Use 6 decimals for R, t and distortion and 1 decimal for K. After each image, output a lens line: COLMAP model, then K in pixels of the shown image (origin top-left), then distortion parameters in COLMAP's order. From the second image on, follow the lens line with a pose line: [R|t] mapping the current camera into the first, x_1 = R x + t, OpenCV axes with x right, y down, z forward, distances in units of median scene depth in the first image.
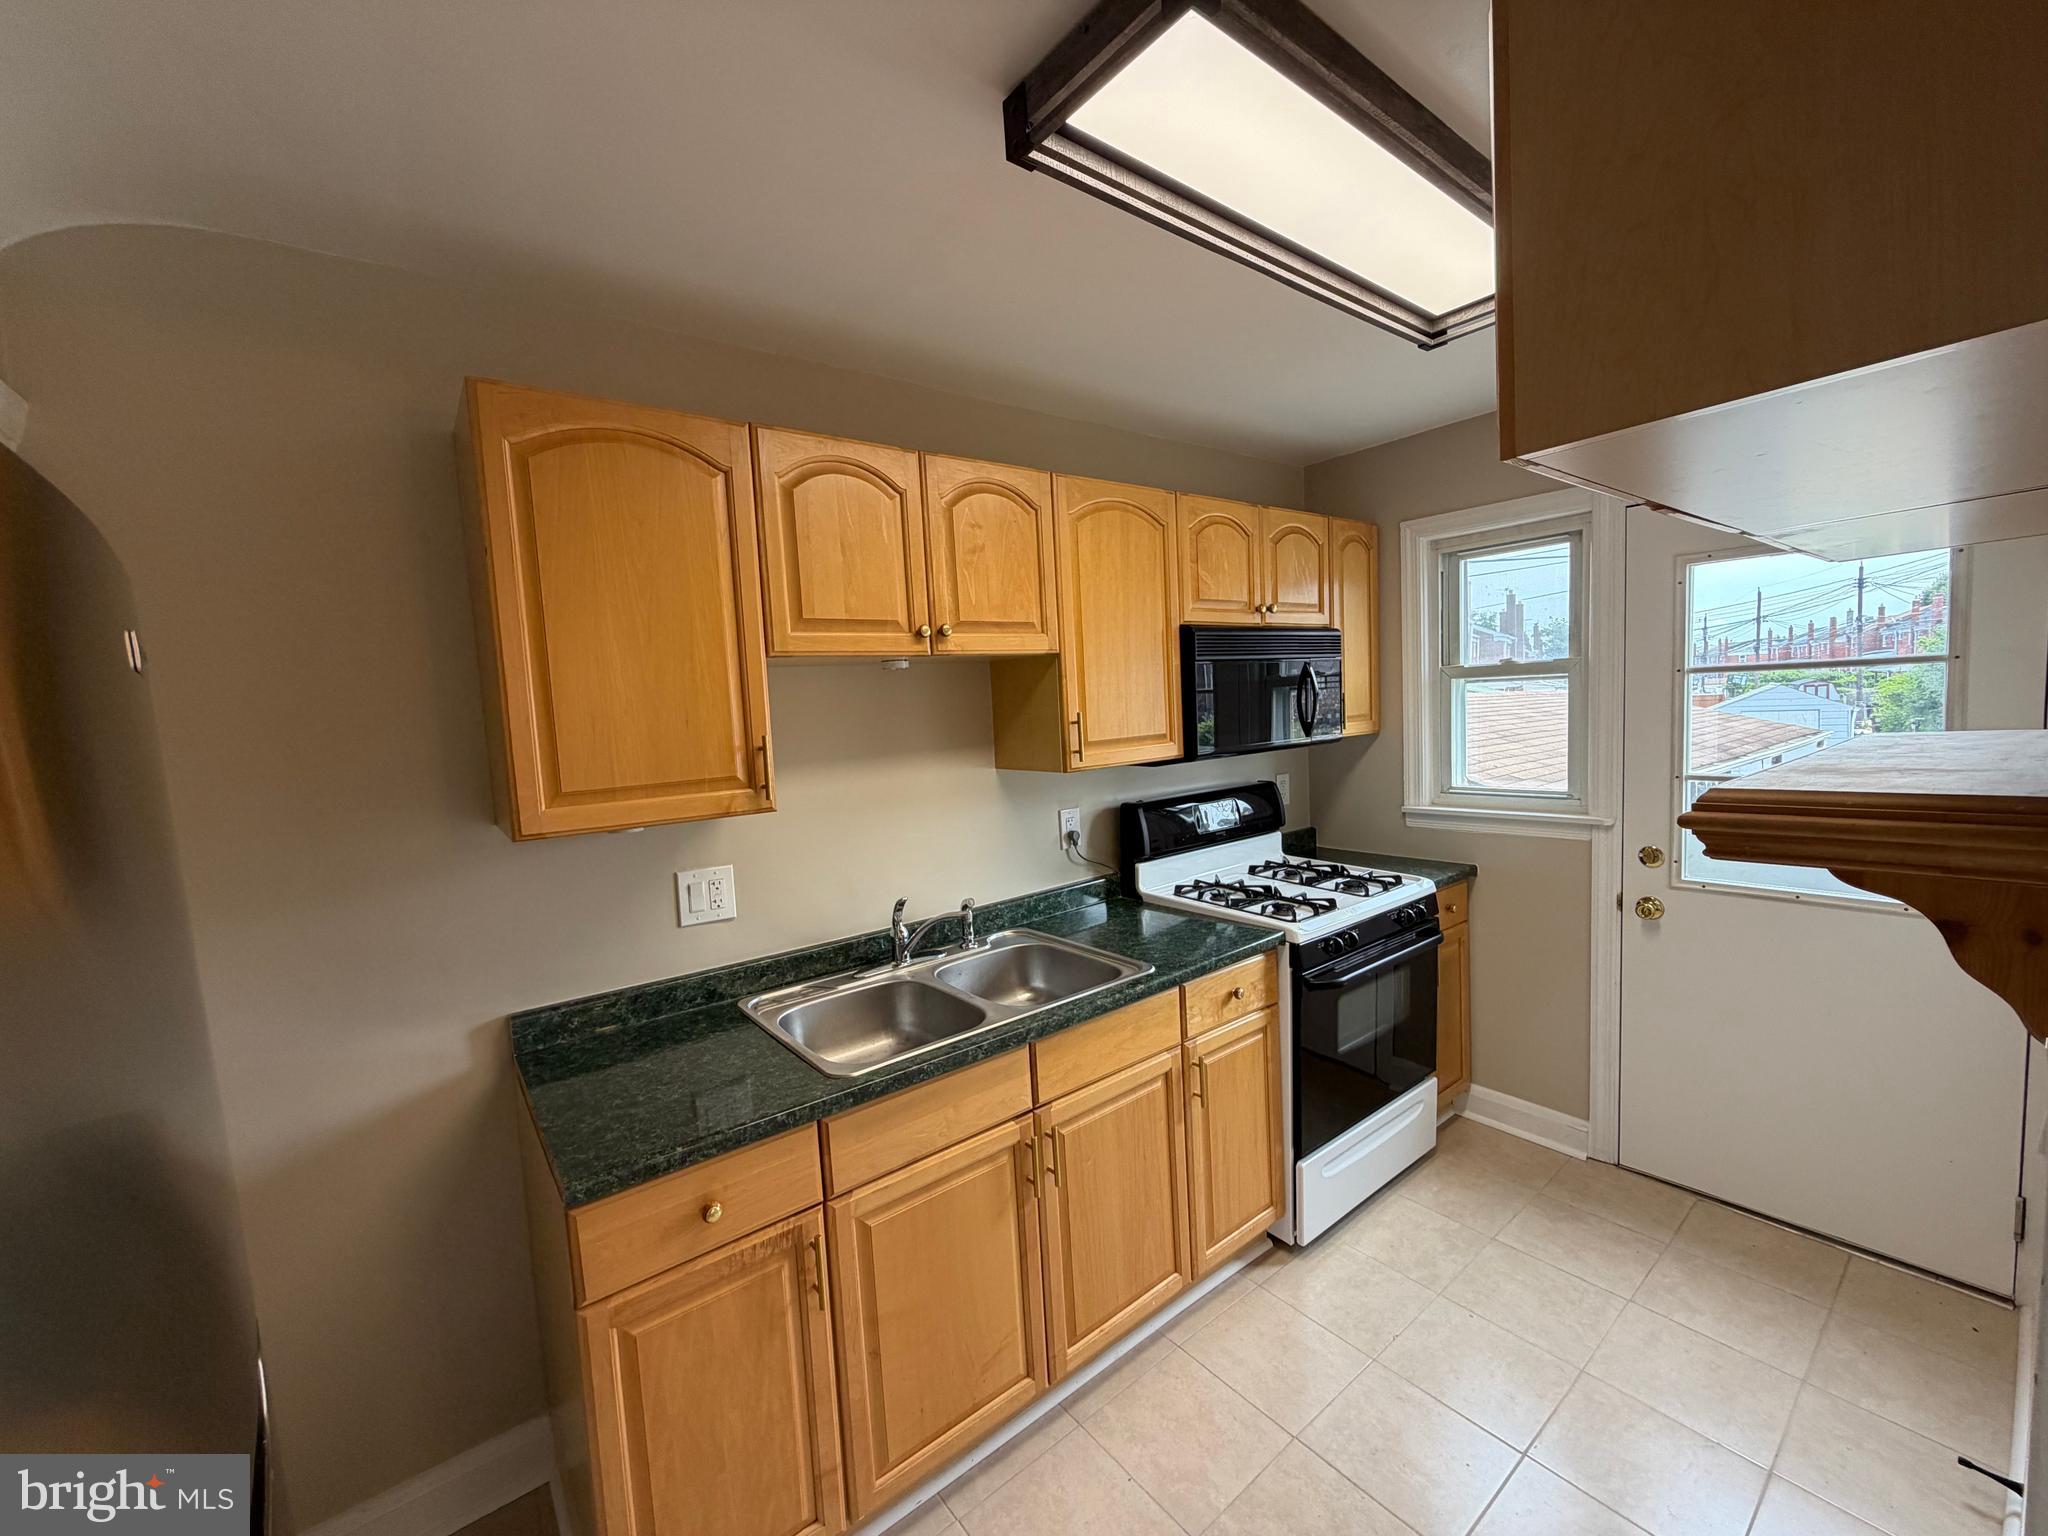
lens RADIAL K [[812.0, 0, 1019.9], [0, 812.0, 770.0], [0, 0, 1]] dist [0.000821, 0.000071]
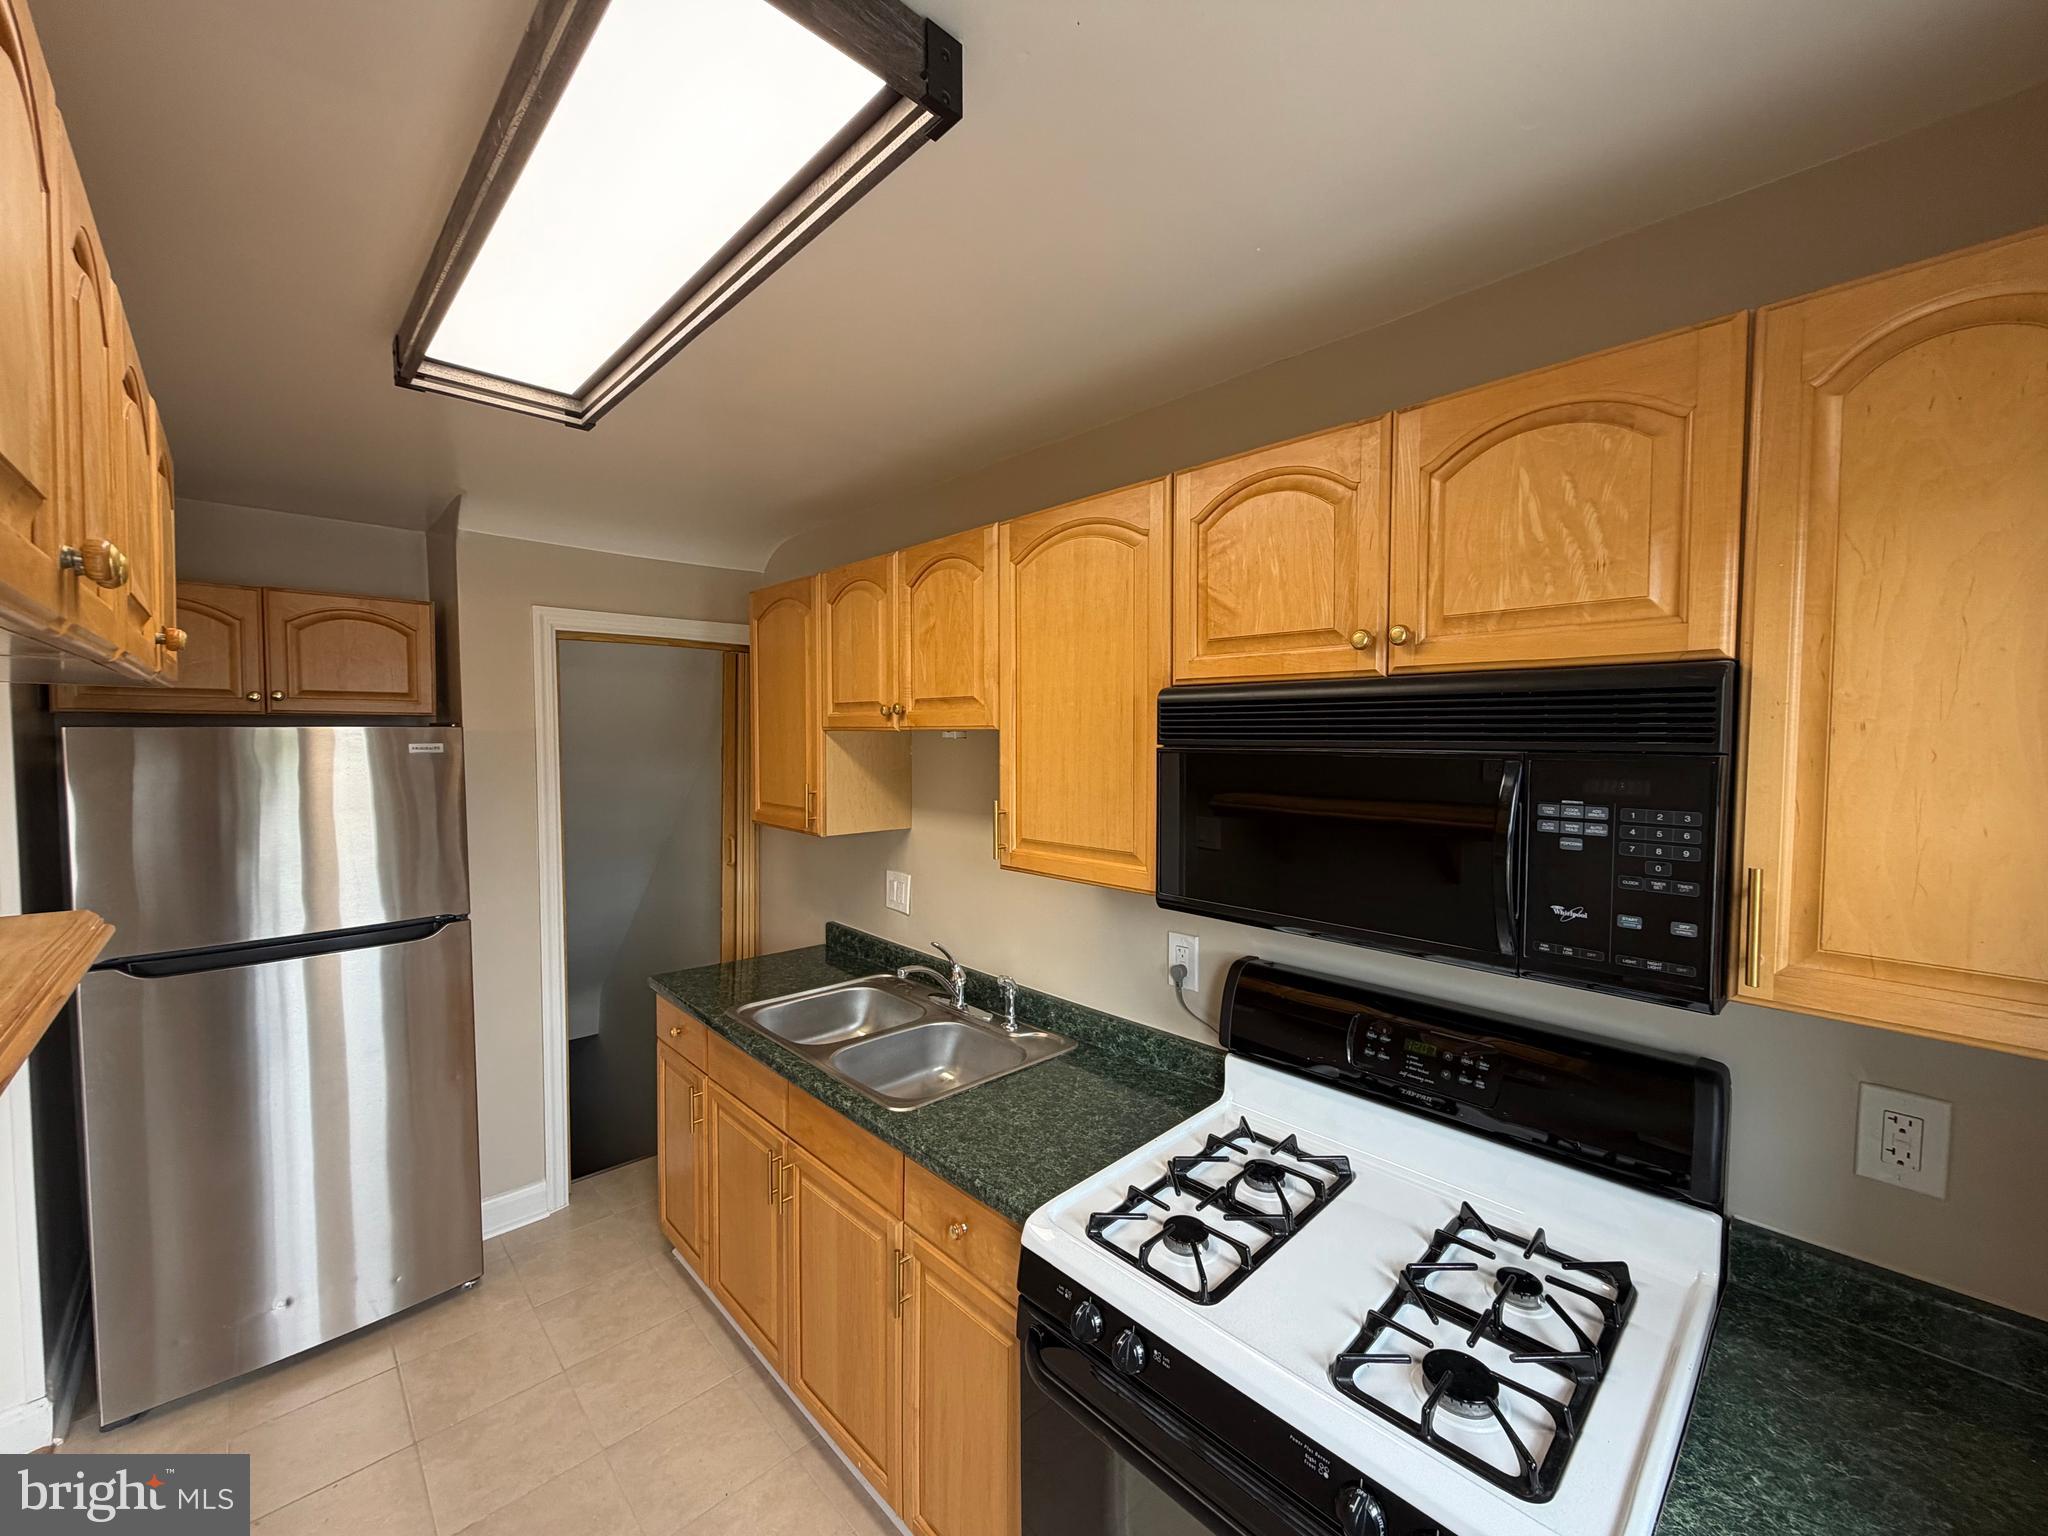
lens RADIAL K [[812.0, 0, 1019.9], [0, 812.0, 770.0], [0, 0, 1]] dist [0.000821, 0.000071]
pose [[0.103490, 0.097003, -0.989889, 0.812451], [-0.086264, 0.992358, 0.088226, -0.160678], [0.990883, 0.076262, 0.111067, 0.830896]]
